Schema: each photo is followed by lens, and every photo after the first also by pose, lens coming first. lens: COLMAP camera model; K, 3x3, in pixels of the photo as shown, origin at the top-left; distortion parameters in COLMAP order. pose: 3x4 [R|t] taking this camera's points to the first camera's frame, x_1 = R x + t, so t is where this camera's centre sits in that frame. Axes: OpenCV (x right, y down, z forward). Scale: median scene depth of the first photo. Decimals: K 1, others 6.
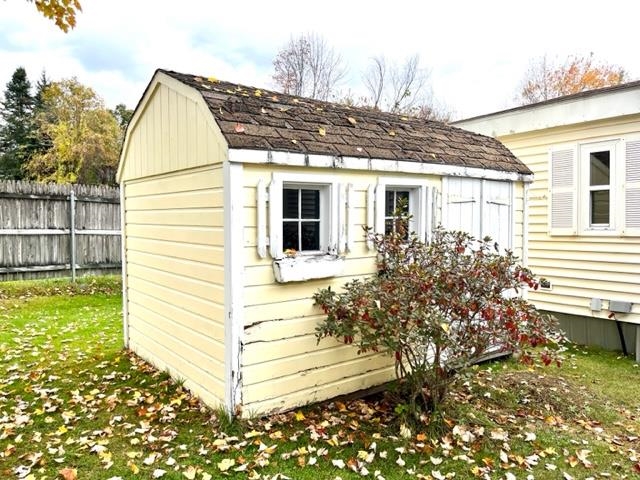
lens RADIAL K [[485.9, 0, 320.9], [0, 485.9, 240.9], [0, 0, 1]] dist [0.058739, -0.075922]
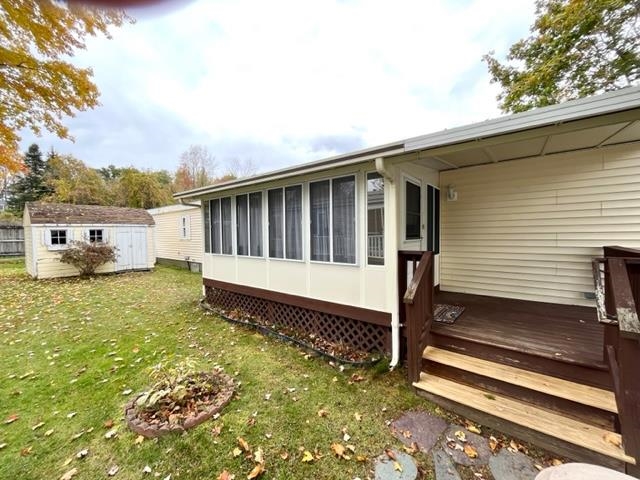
lens RADIAL K [[258.0, 0, 321.9], [0, 258.0, 239.4], [0, 0, 1]] dist [-0.001532, -0.000294]
pose [[0.963204, -0.013351, 0.268439, 0.685455], [0.016178, 0.999834, -0.008322, 0.014375], [-0.268284, 0.012359, 0.963261, -0.814676]]
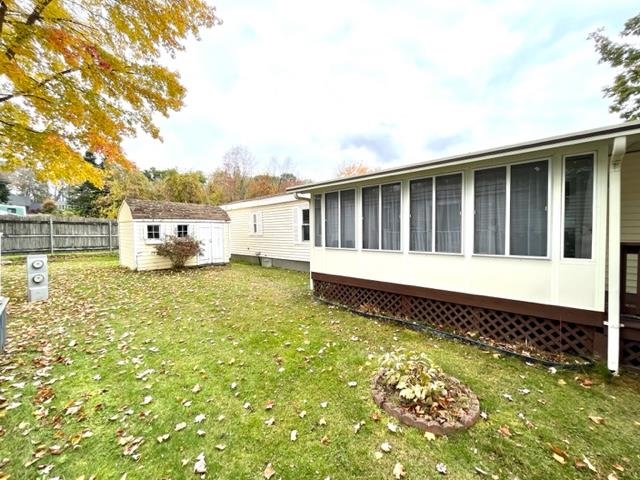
lens RADIAL K [[258.0, 0, 321.5], [0, 258.0, 239.4], [0, 0, 1]] dist [-0.001532, -0.000294]
pose [[0.983801, -0.008956, 0.179039, 0.464115], [0.009821, 0.999944, -0.003948, 0.023088], [-0.178993, 0.005642, 0.983834, -0.746006]]
